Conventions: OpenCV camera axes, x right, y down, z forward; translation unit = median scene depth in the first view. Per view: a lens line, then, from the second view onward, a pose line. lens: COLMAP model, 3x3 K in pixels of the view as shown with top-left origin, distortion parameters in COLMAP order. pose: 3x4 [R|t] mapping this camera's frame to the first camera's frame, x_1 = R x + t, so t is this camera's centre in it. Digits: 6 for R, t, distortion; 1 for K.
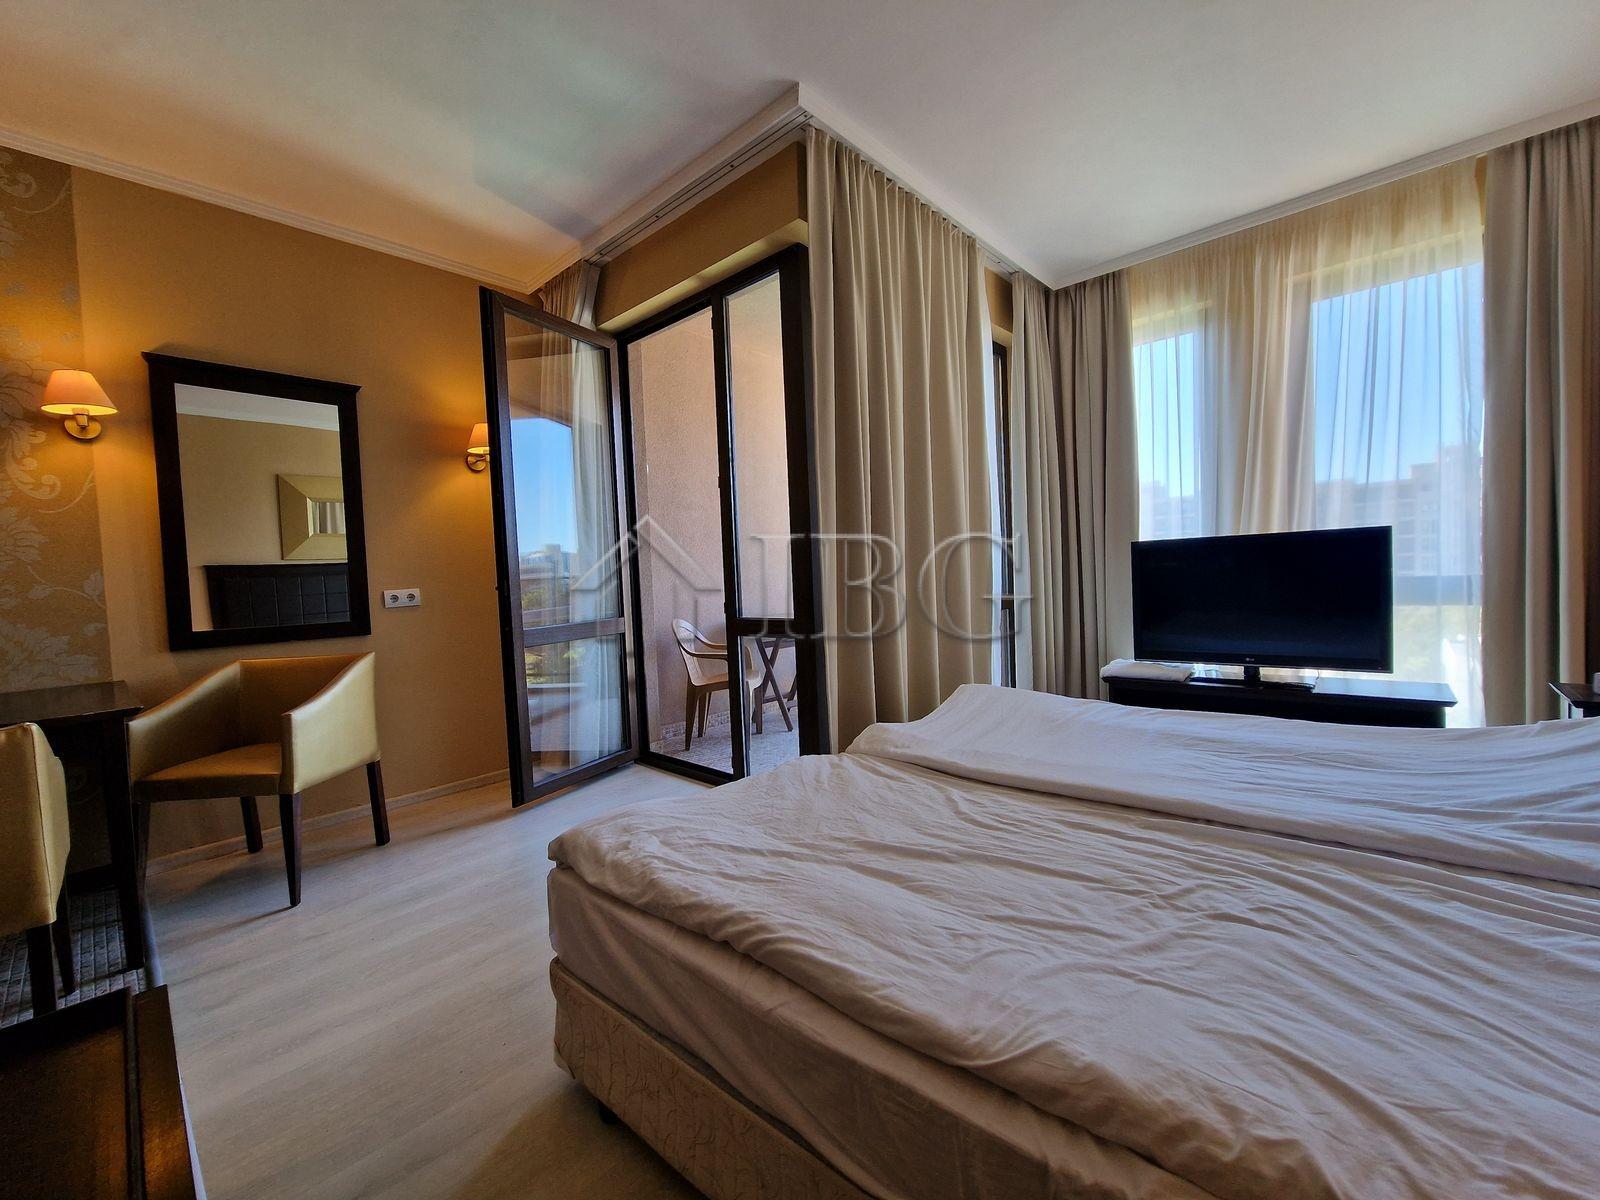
lens RADIAL K [[653.9, 0, 801.3], [0, 653.9, 598.8], [0, 0, 1]] dist [0.001080, -0.002930]
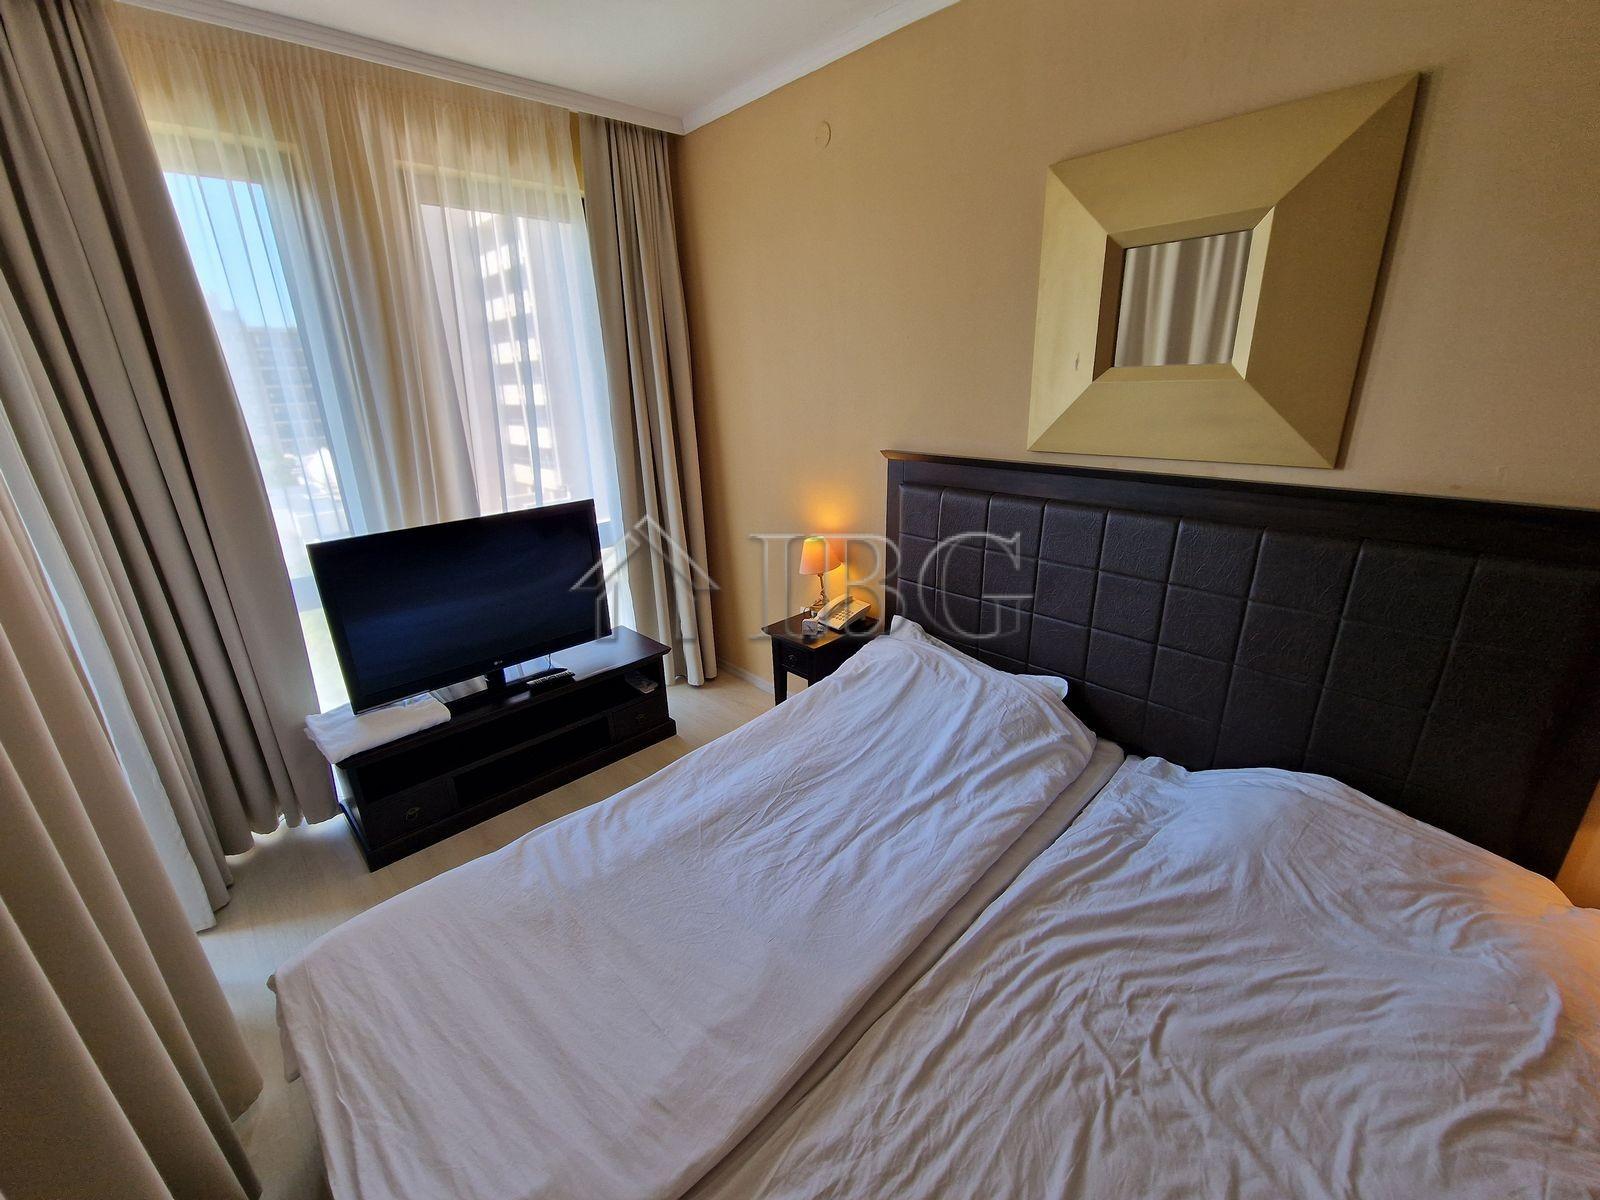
lens RADIAL K [[653.9, 0, 805.8], [0, 653.9, 602.4], [0, 0, 1]] dist [0.001080, -0.002930]
pose [[0.077172, -0.292272, 0.953216, -0.104652], [0.072336, 0.955189, 0.287021, -0.272543], [-0.994390, 0.046802, 0.094856, 0.696734]]
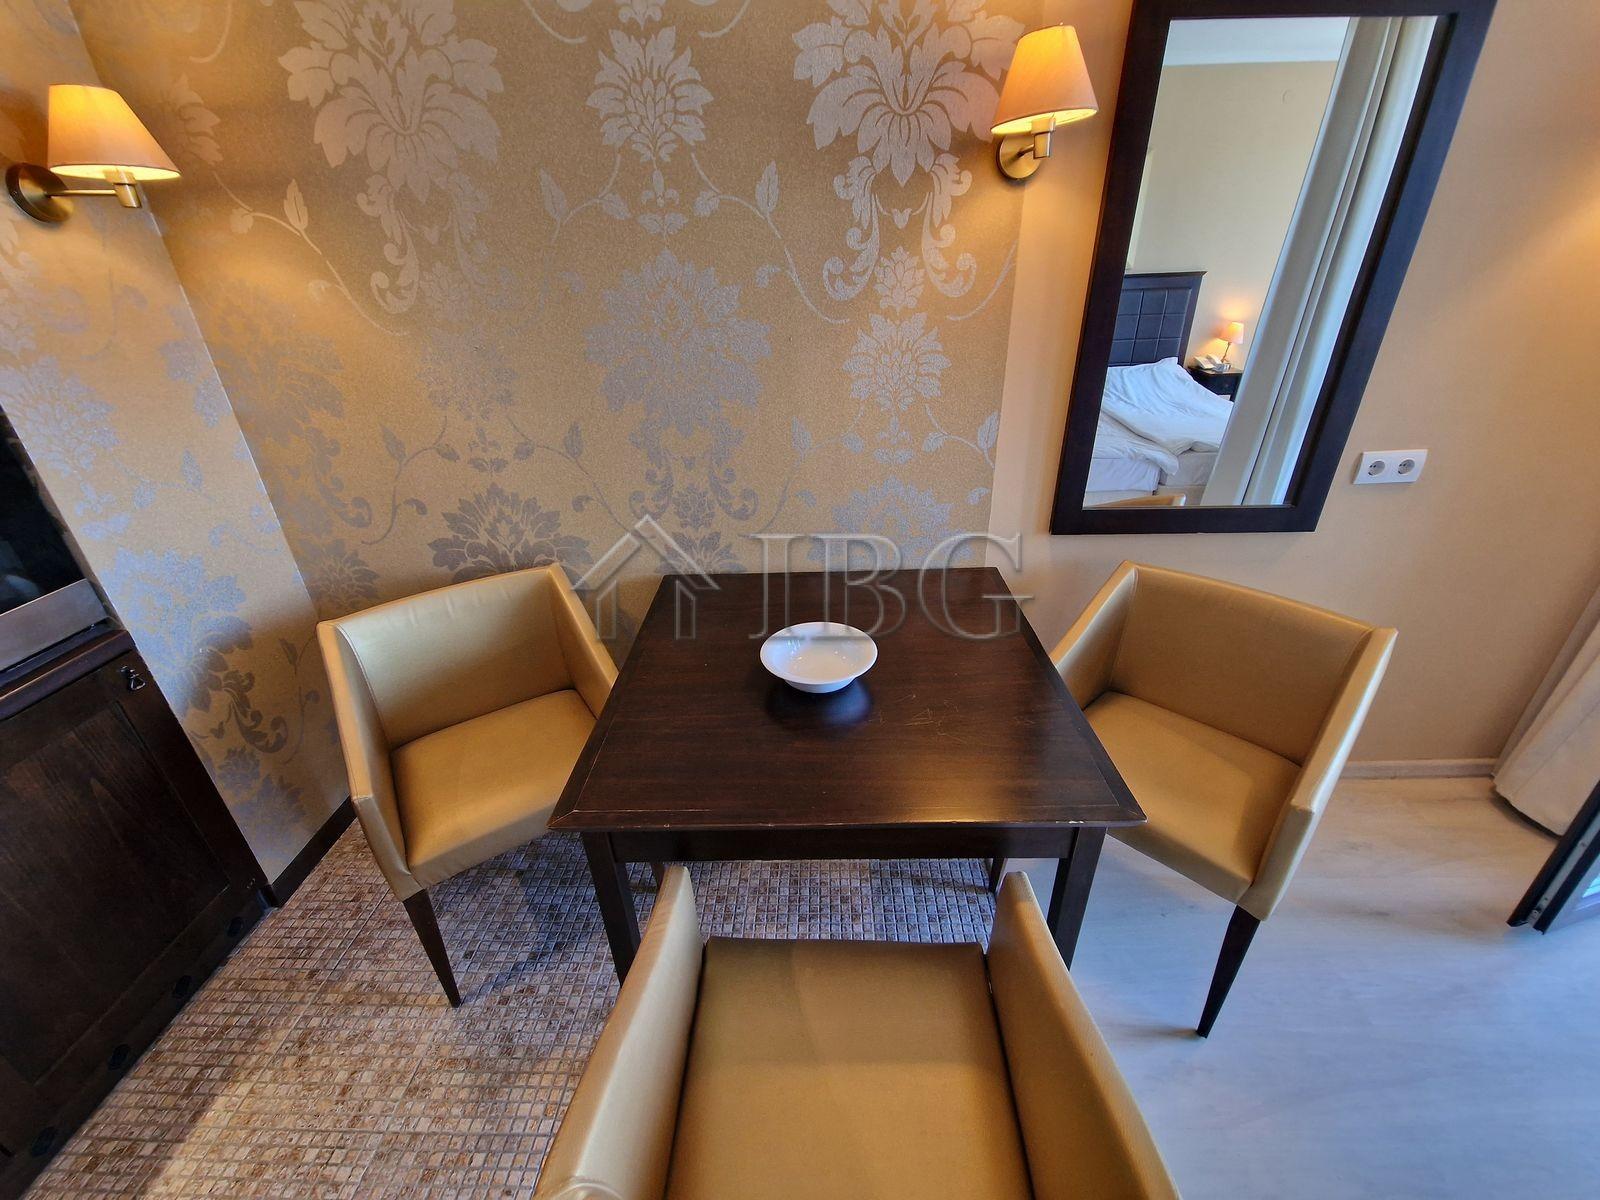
lens RADIAL K [[653.9, 0, 803.3], [0, 653.9, 599.7], [0, 0, 1]] dist [0.001080, -0.002930]
pose [[0.656447, 0.367188, -0.658976, -0.729550], [-0.031338, 0.886062, 0.462505, -0.181749], [0.753721, -0.282959, 0.593160, 0.424385]]
